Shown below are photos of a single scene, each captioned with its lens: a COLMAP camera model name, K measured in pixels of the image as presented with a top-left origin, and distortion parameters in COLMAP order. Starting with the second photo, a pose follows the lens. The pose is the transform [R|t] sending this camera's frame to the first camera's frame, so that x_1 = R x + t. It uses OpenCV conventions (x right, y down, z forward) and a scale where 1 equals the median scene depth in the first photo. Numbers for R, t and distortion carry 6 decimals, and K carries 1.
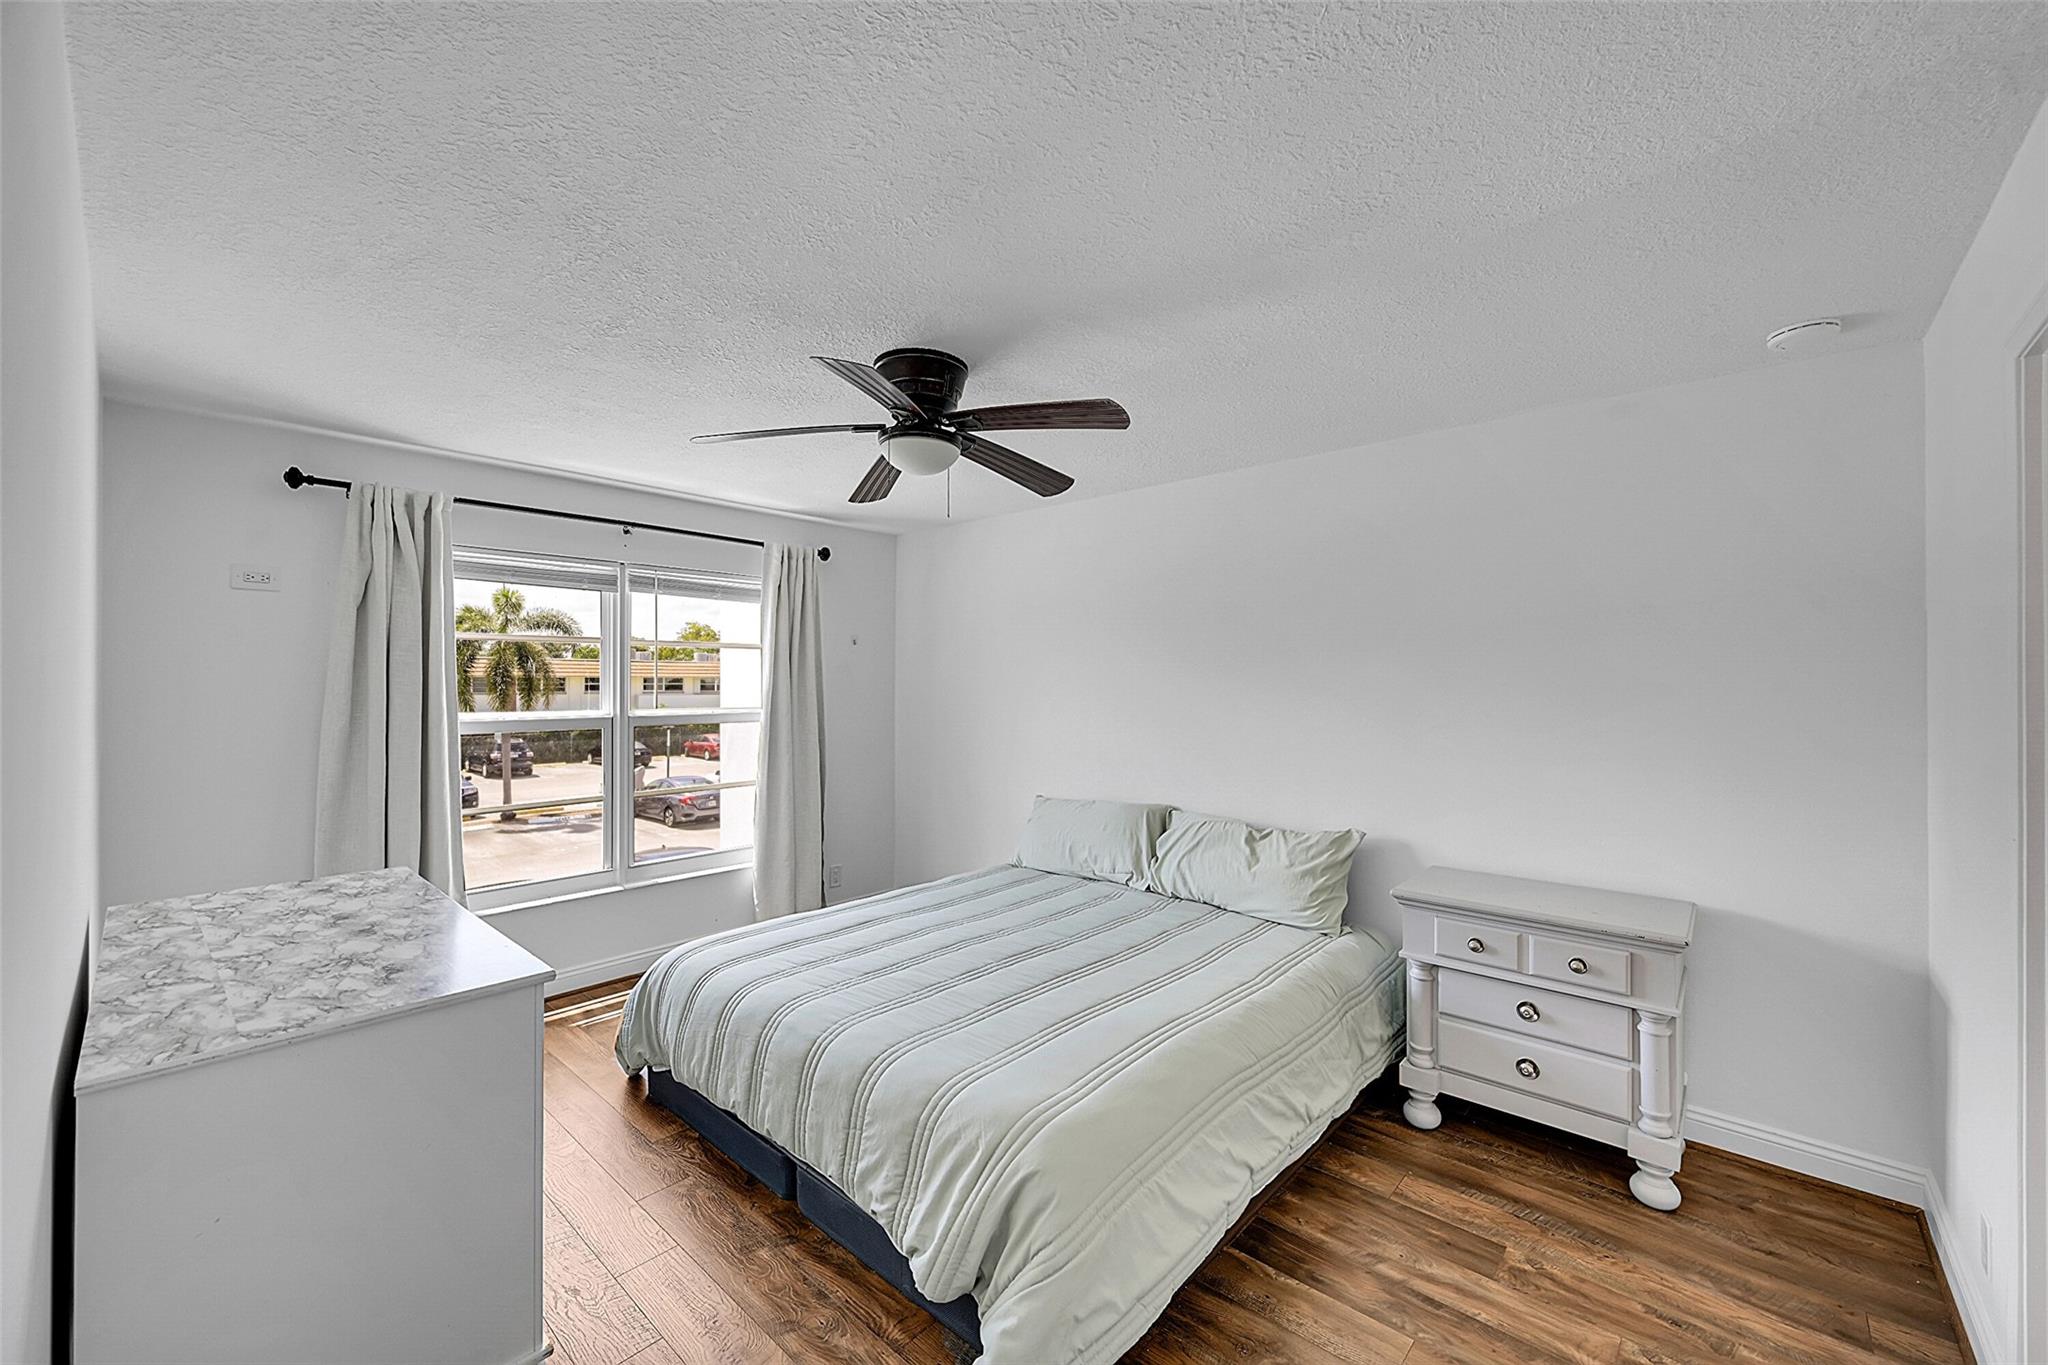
lens RADIAL K [[807.0, 0, 1034.4], [0, 807.0, 686.5], [0, 0, 1]] dist [-0.001013, 0.000045]
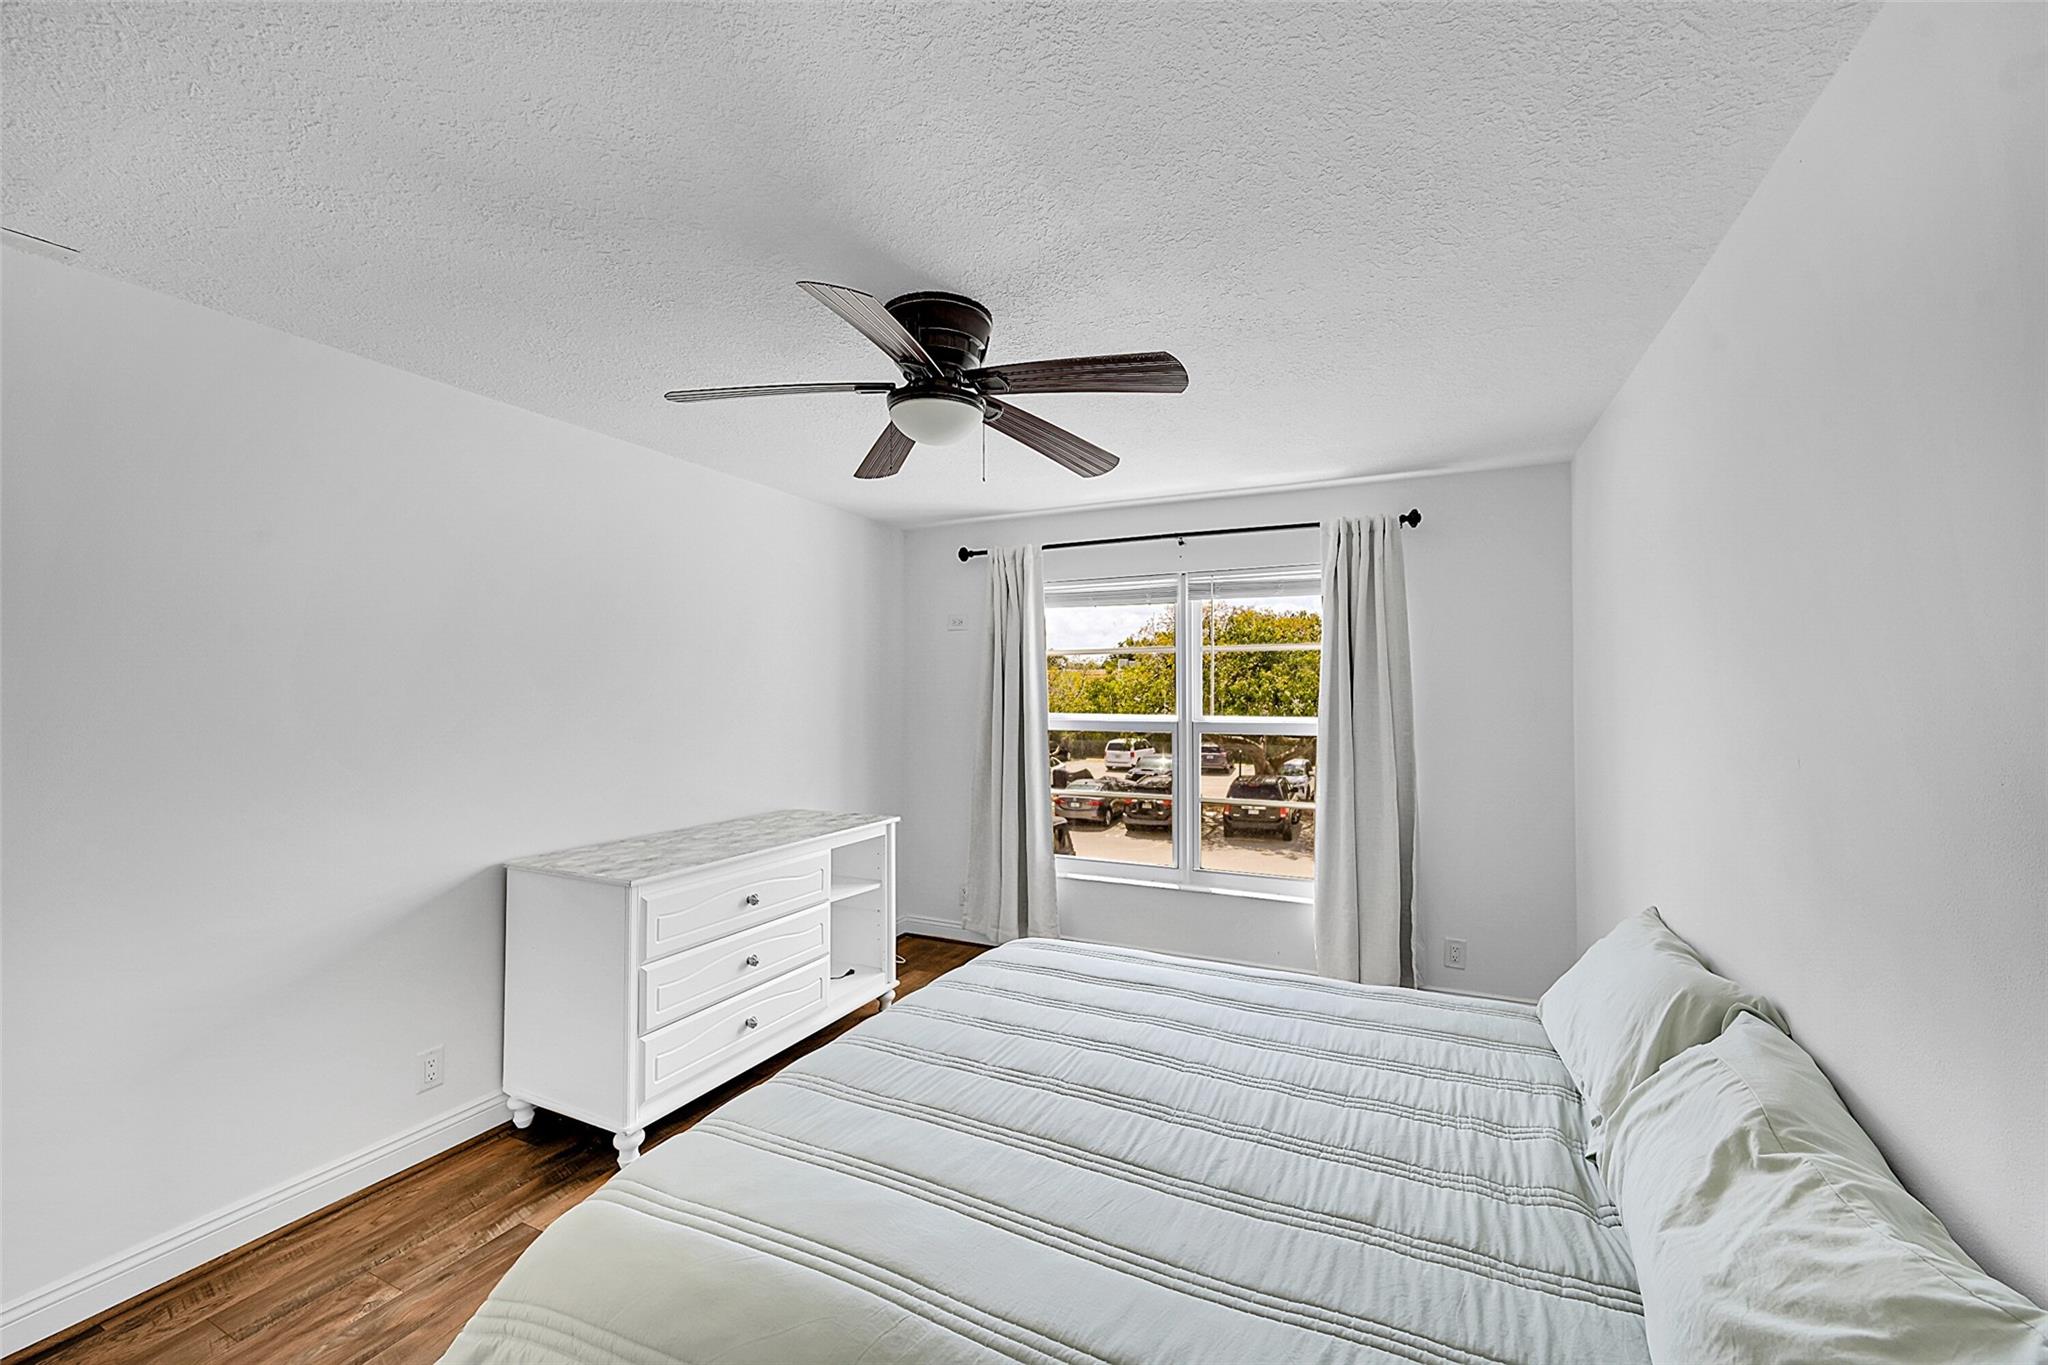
lens RADIAL K [[807.0, 0, 1026.3], [0, 807.0, 677.6], [0, 0, 1]] dist [-0.001013, 0.000045]
pose [[0.275166, -0.017186, -0.961243, 0.498934], [-0.004589, 0.999805, -0.019189, 0.001453], [0.961386, 0.009692, 0.275033, 0.611807]]
